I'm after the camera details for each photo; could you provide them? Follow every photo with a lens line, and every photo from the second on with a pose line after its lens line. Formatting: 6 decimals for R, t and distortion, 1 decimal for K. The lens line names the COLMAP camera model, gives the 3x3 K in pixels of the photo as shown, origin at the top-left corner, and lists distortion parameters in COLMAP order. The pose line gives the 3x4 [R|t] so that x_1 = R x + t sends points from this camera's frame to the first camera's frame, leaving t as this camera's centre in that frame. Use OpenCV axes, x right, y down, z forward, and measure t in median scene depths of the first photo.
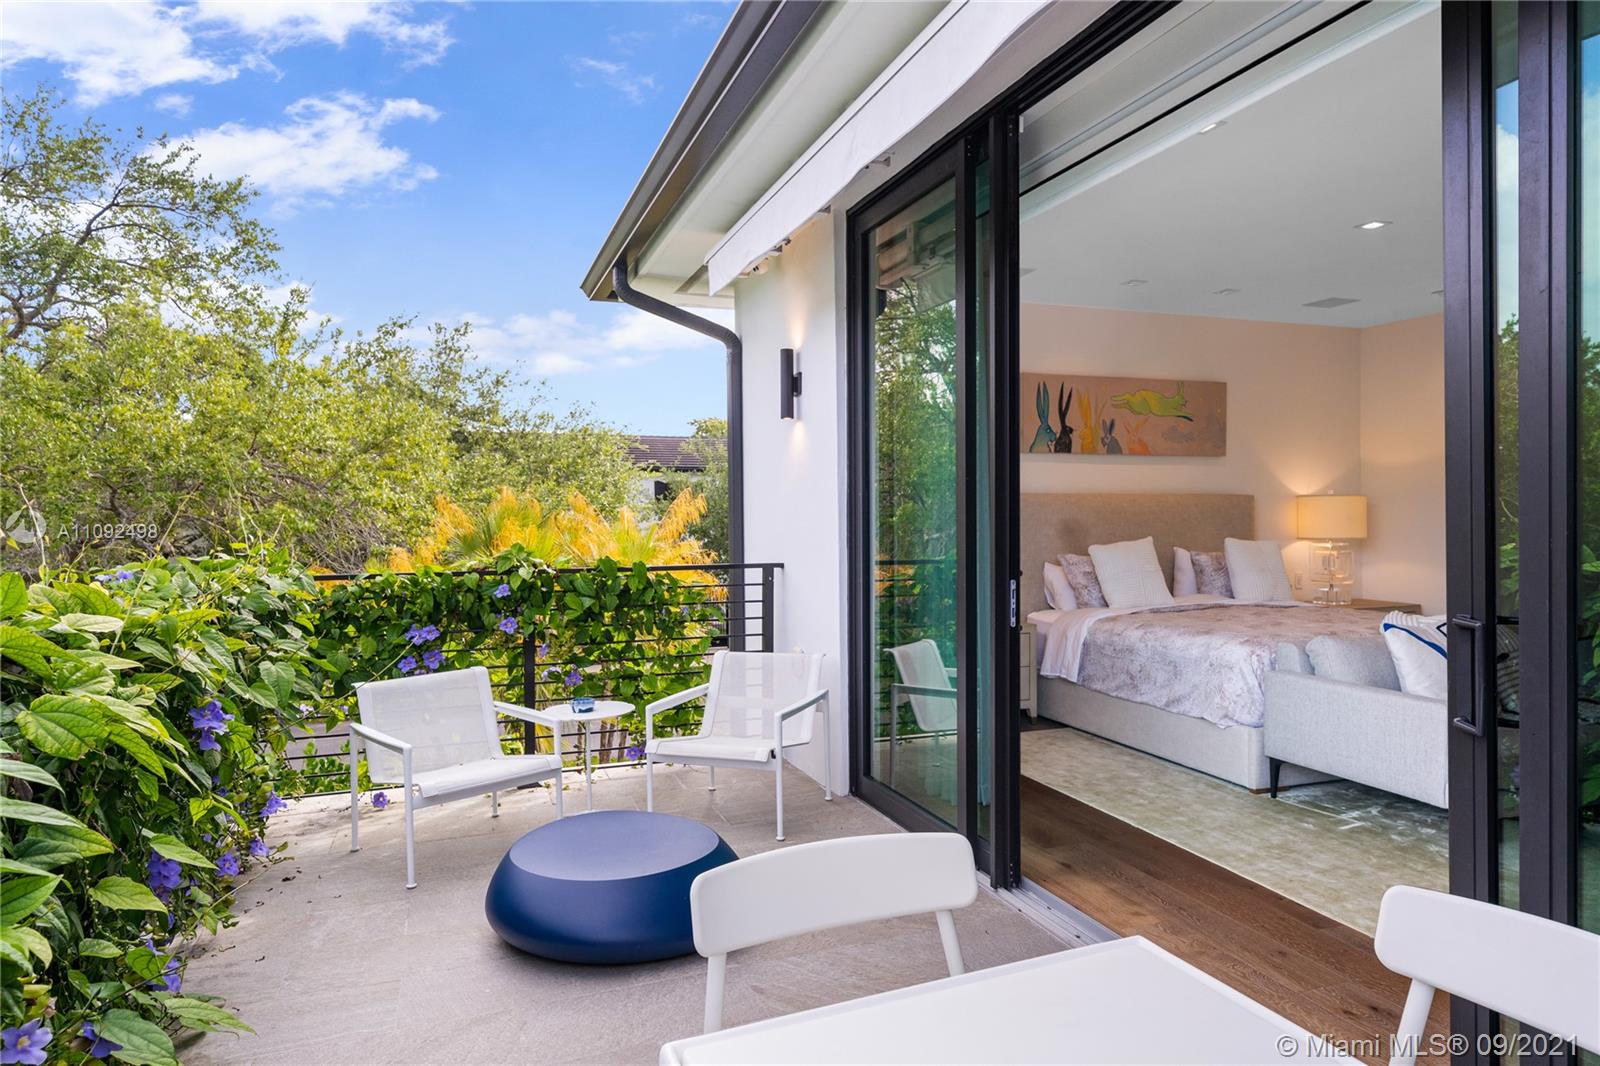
lens RADIAL K [[986.7, 0, 796.7], [0, 986.7, 529.3], [0, 0, 1]] dist [0.002336, 0.000140]
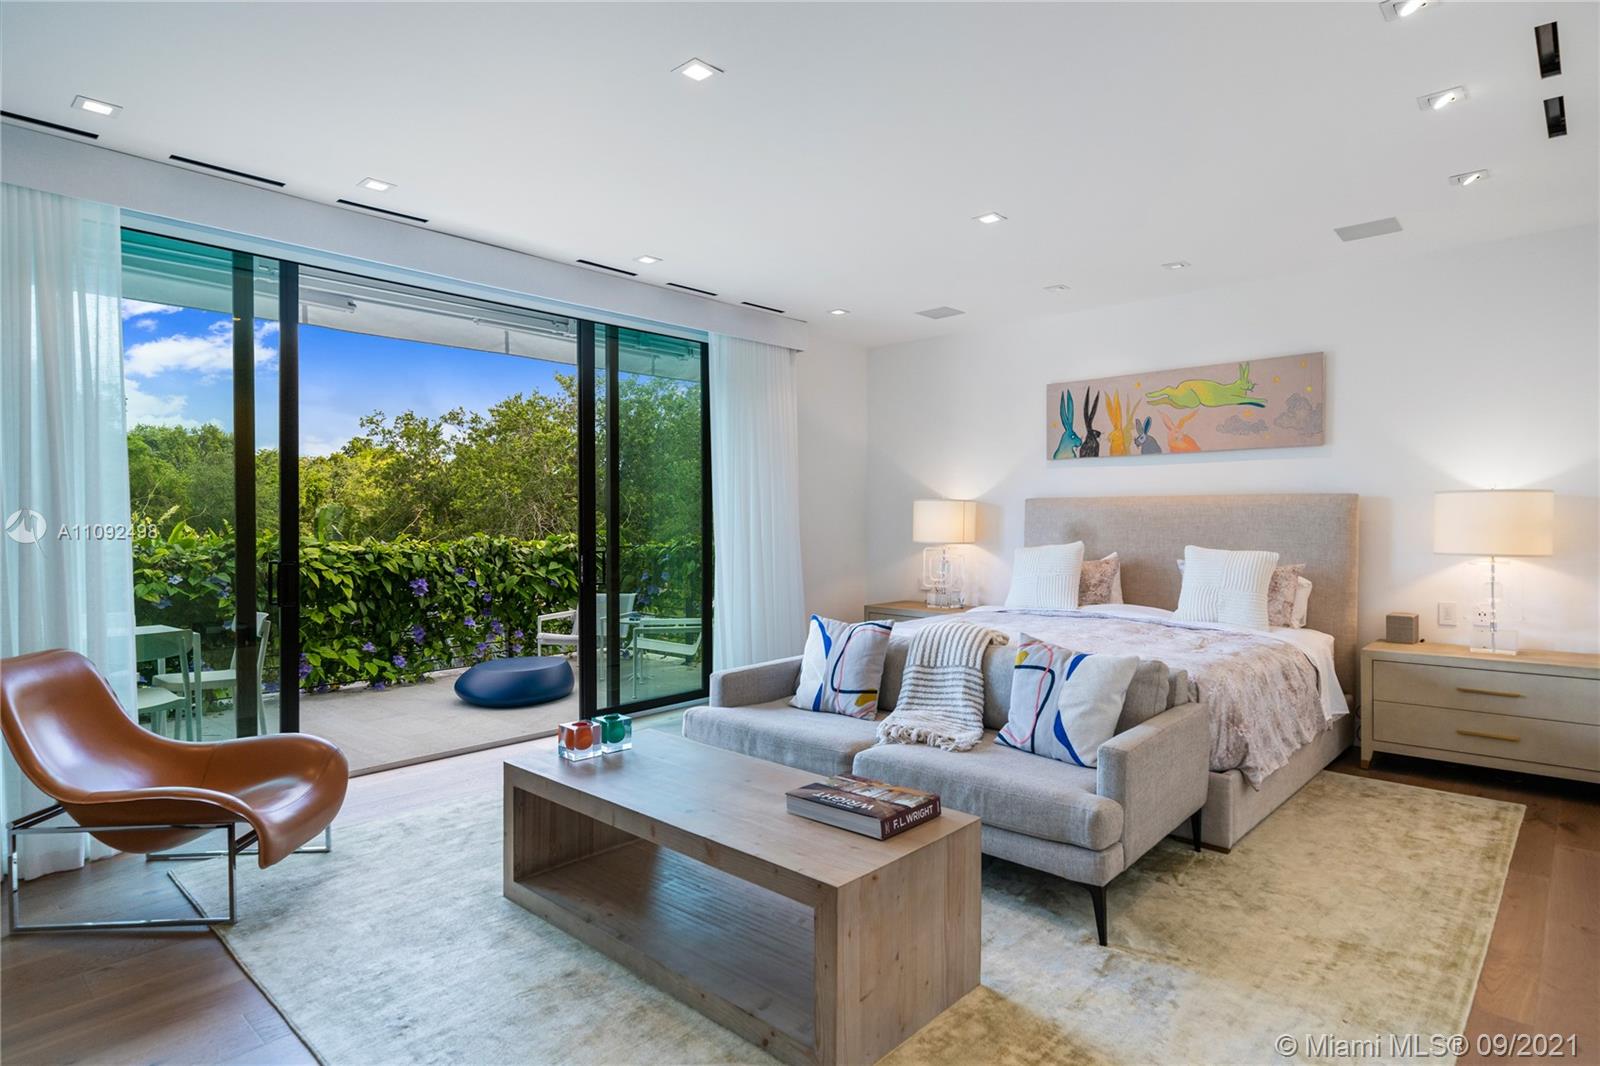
lens RADIAL K [[853.0, 0, 799.6], [0, 853.0, 531.8], [0, 0, 1]] dist [0.003315, -0.000064]
pose [[0.459955, 0.017049, -0.887778, 0.902082], [-0.012687, 0.999840, 0.012628, -0.008004], [0.887851, 0.005455, 0.460098, 0.329743]]
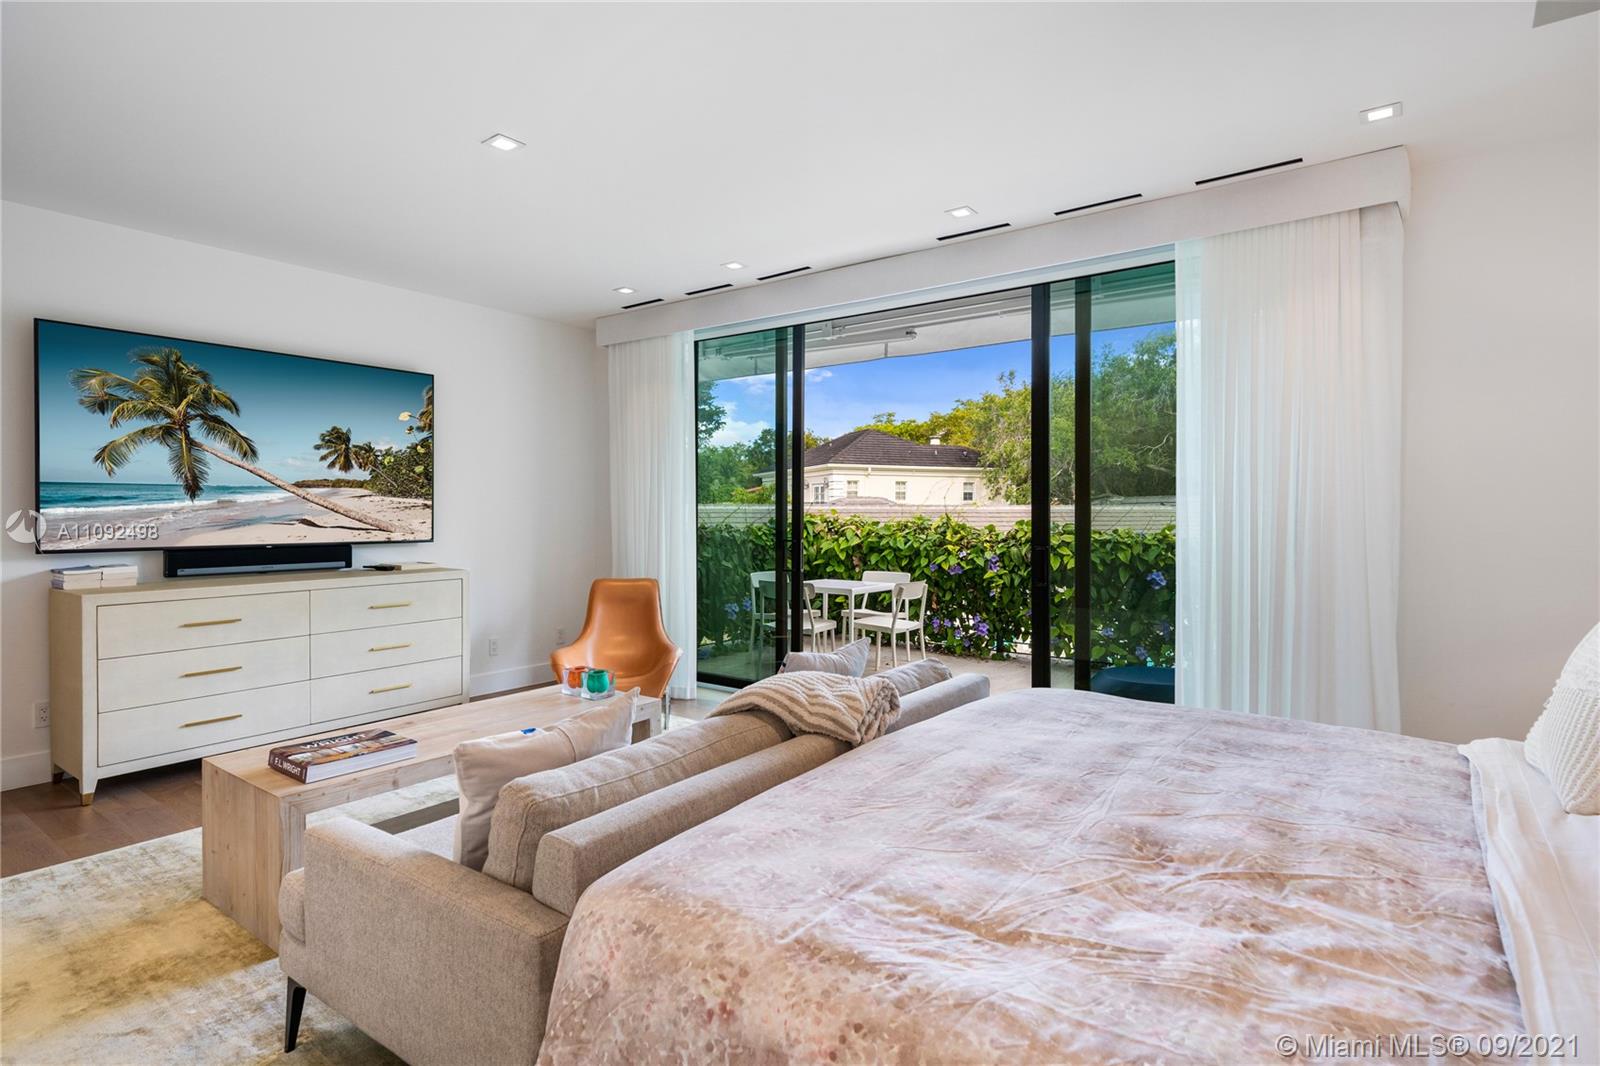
lens RADIAL K [[857.5, 0, 787.2], [0, 857.5, 523.5], [0, 0, 1]] dist [-0.000190, -0.000320]
pose [[-0.842574, 0.016331, -0.538332, 0.647501], [0.000454, 0.999561, 0.029612, -0.021556], [0.538580, 0.024706, -0.842212, 0.984165]]
